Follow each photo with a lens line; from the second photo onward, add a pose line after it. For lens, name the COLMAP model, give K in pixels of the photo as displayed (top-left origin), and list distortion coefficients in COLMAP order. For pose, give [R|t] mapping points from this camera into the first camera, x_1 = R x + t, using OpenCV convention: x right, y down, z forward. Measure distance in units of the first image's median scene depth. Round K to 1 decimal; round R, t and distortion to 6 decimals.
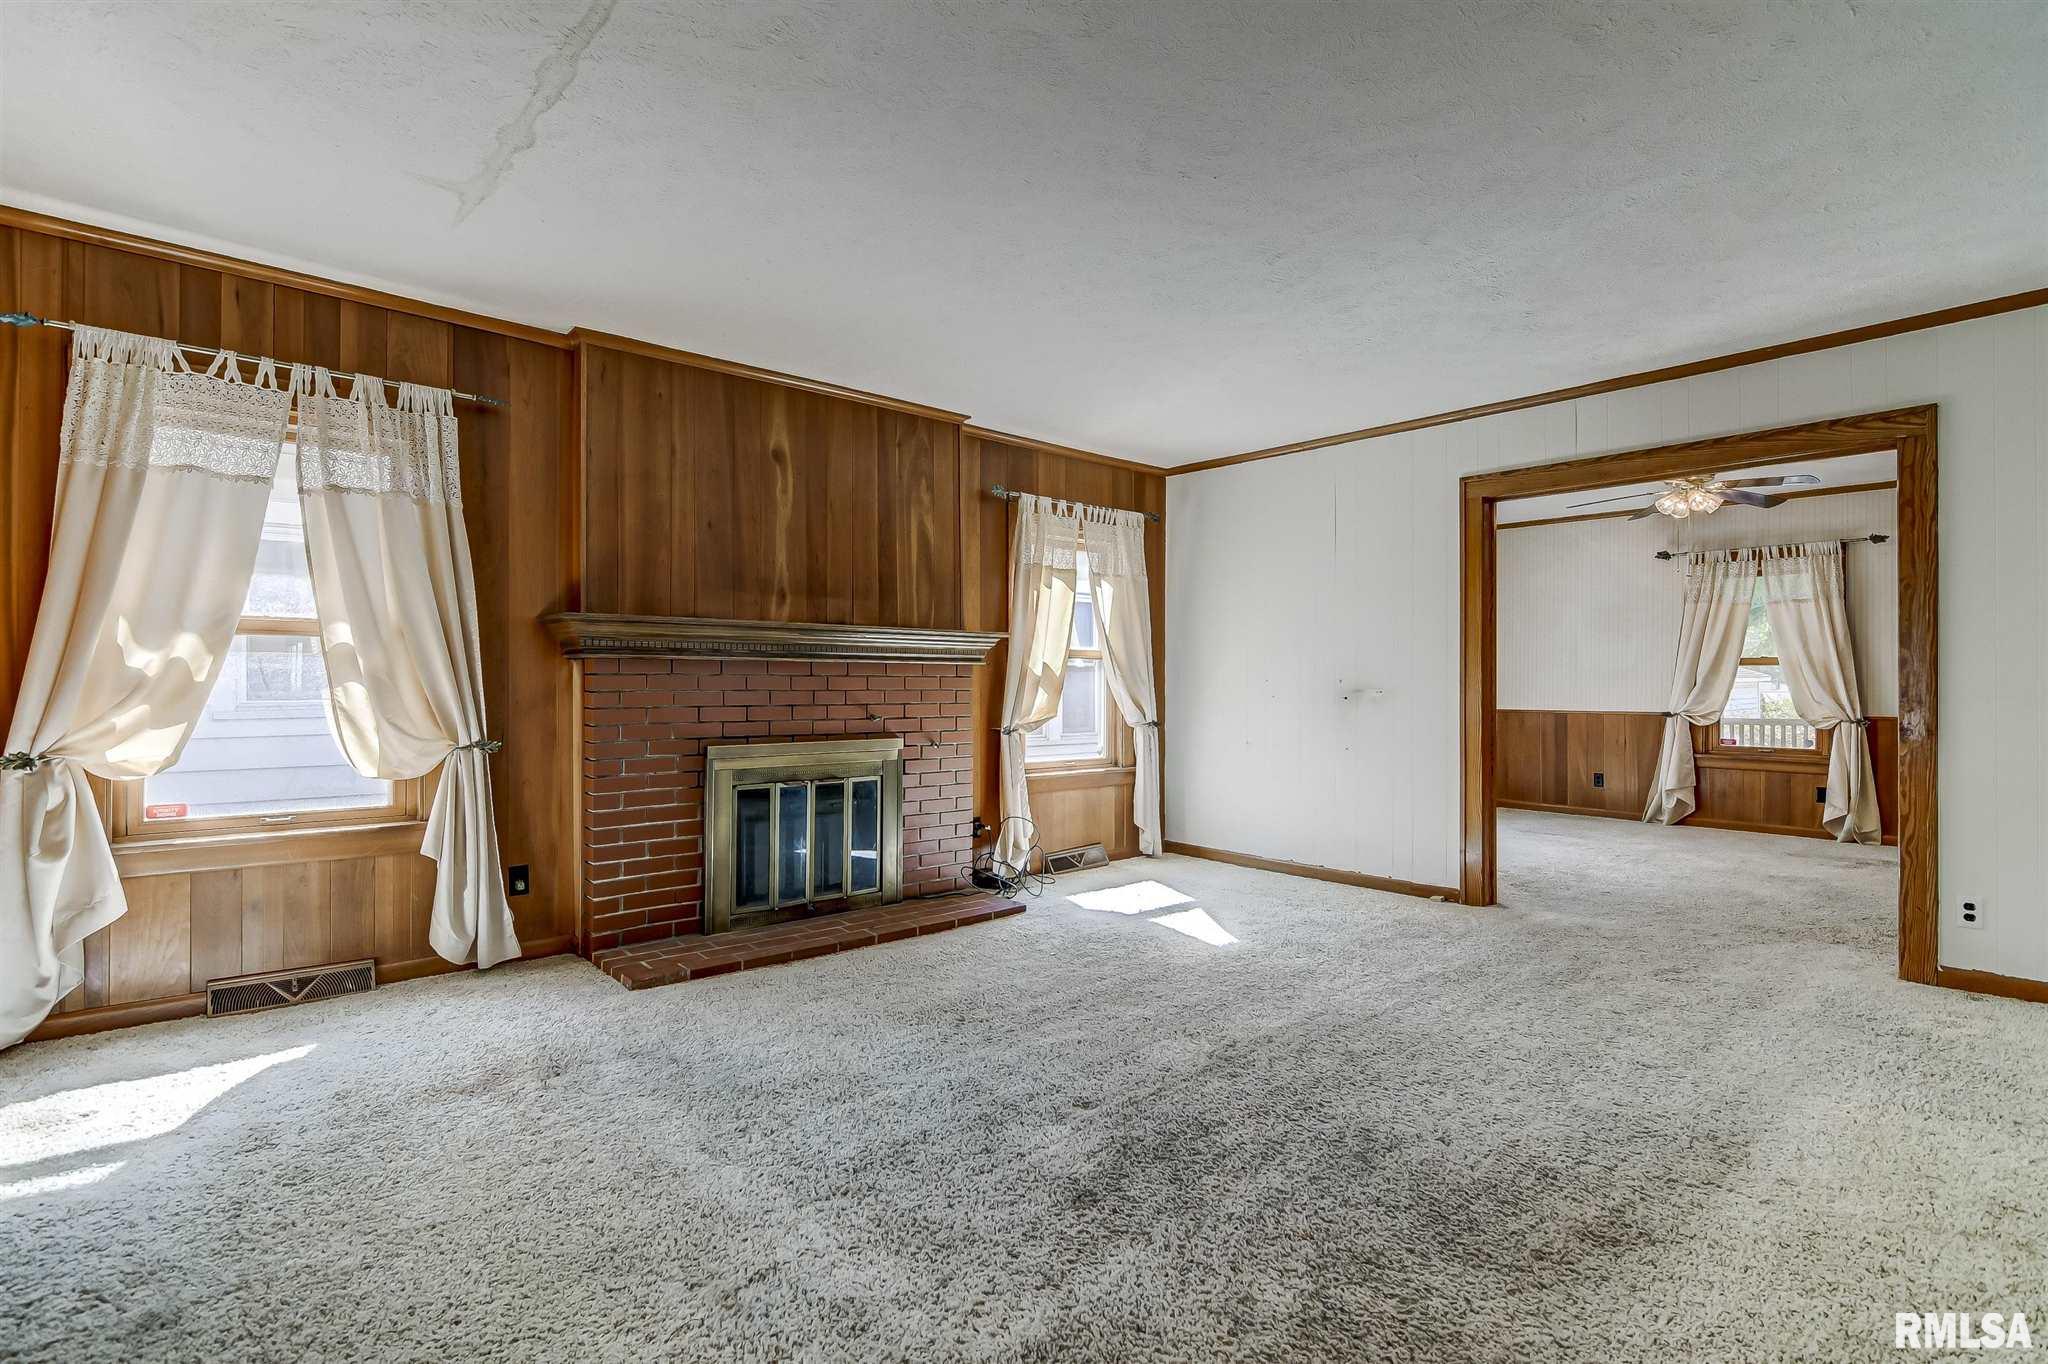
lens RADIAL K [[989.6, 0, 1021.8], [0, 989.6, 676.4], [0, 0, 1]] dist [0.012724, -0.004477]
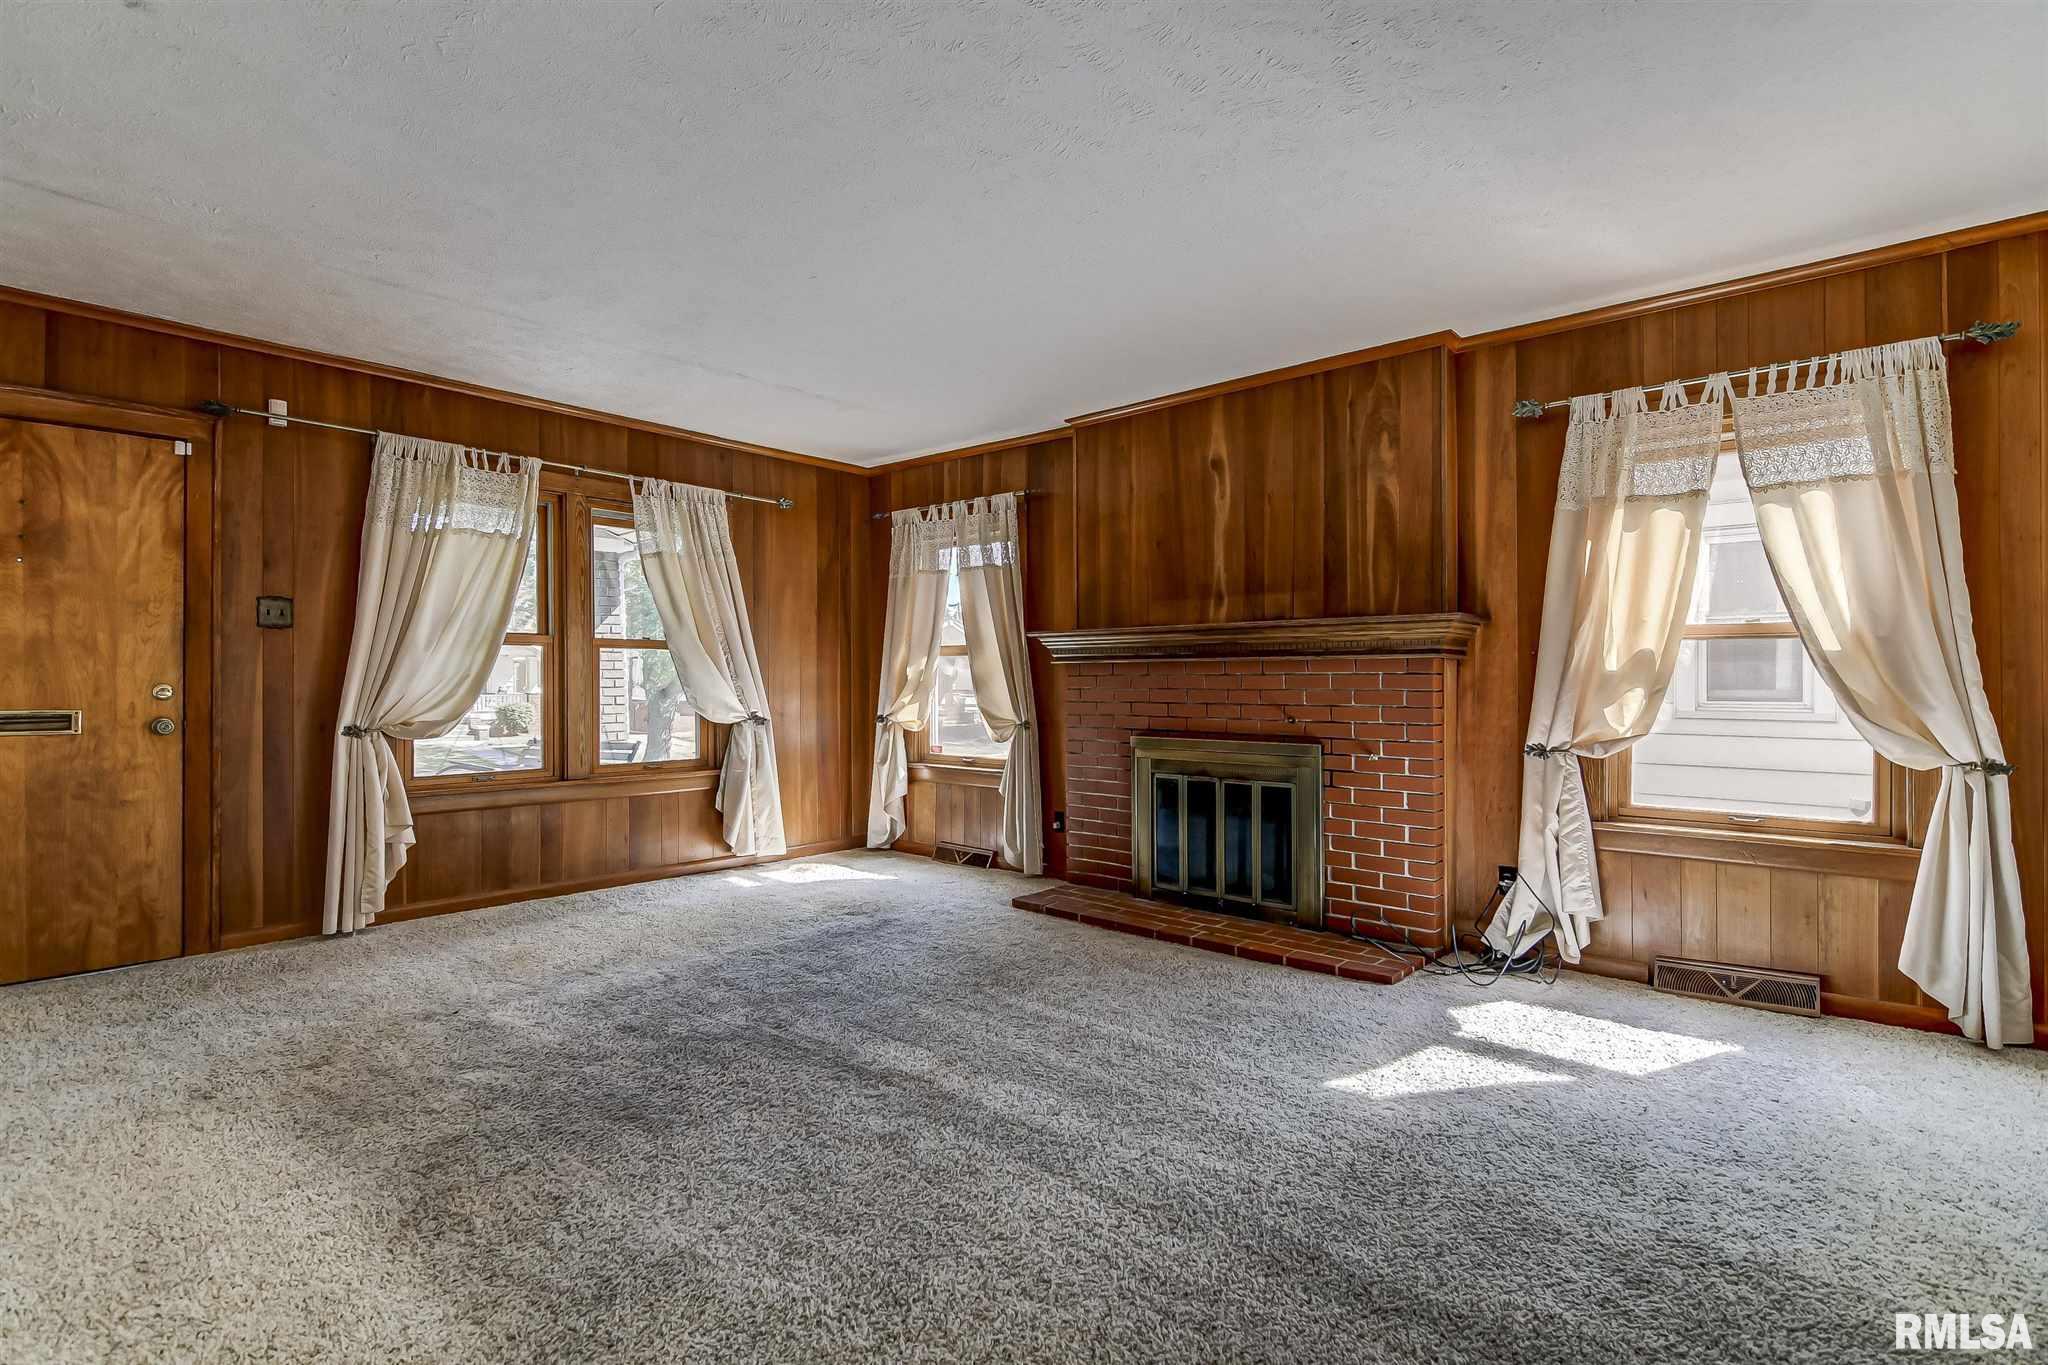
lens RADIAL K [[989.6, 0, 1034.8], [0, 989.6, 687.4], [0, 0, 1]] dist [0.012724, -0.004477]
pose [[0.125601, 0.000316, -0.992081, 0.731469], [0.005768, 0.999983, 0.001049, 0.009519], [0.992064, -0.005854, 0.125597, 0.648677]]
